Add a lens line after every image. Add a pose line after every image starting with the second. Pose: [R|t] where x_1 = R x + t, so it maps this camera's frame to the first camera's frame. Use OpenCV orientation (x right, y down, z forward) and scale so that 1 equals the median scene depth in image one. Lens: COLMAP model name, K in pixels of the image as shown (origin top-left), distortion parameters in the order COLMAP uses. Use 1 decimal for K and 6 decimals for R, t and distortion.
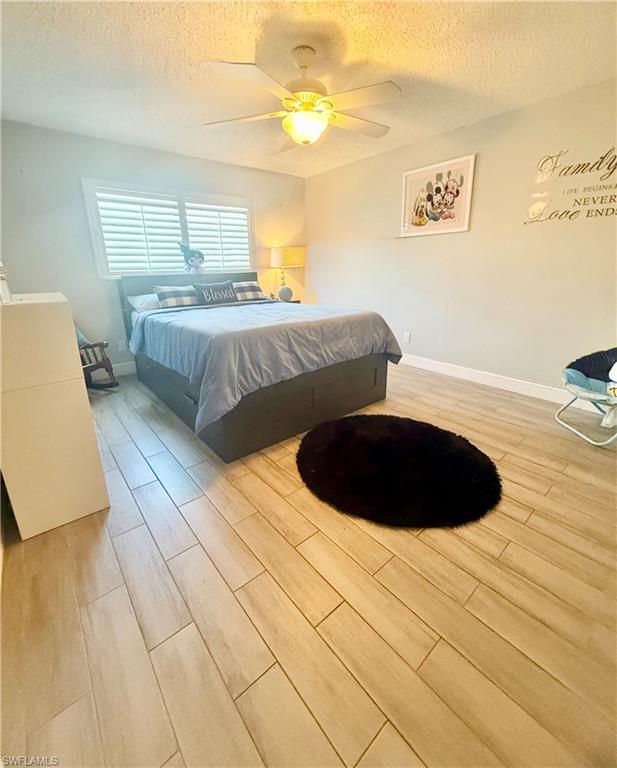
lens RADIAL K [[329.9, 0, 309.1], [0, 329.9, 358.8], [0, 0, 1]] dist [-0.004455, -0.000211]
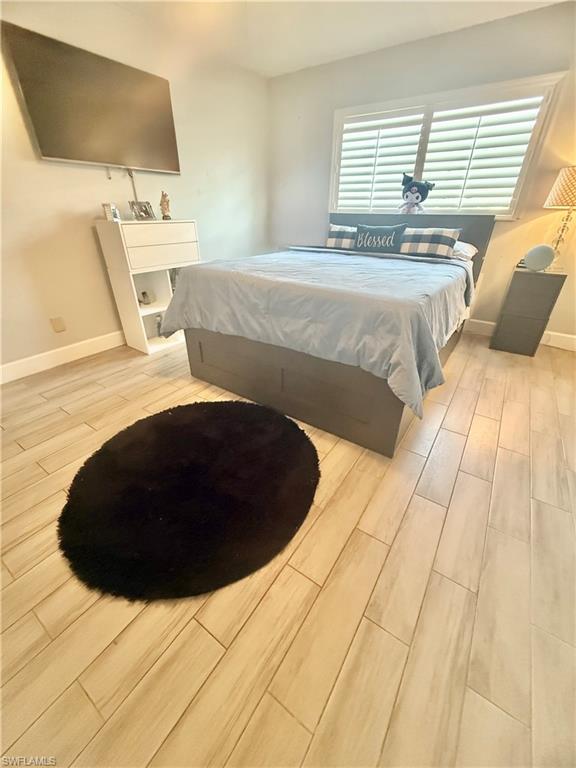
lens RADIAL K [[306.7, 0, 287.7], [0, 306.7, 383.4], [0, 0, 1]] dist [-0.000519, 0.000616]
pose [[0.266893, 0.490366, -0.829644, 0.605667], [-0.271192, 0.864298, 0.423608, -0.183437], [0.924783, 0.111935, 0.363658, 0.666255]]
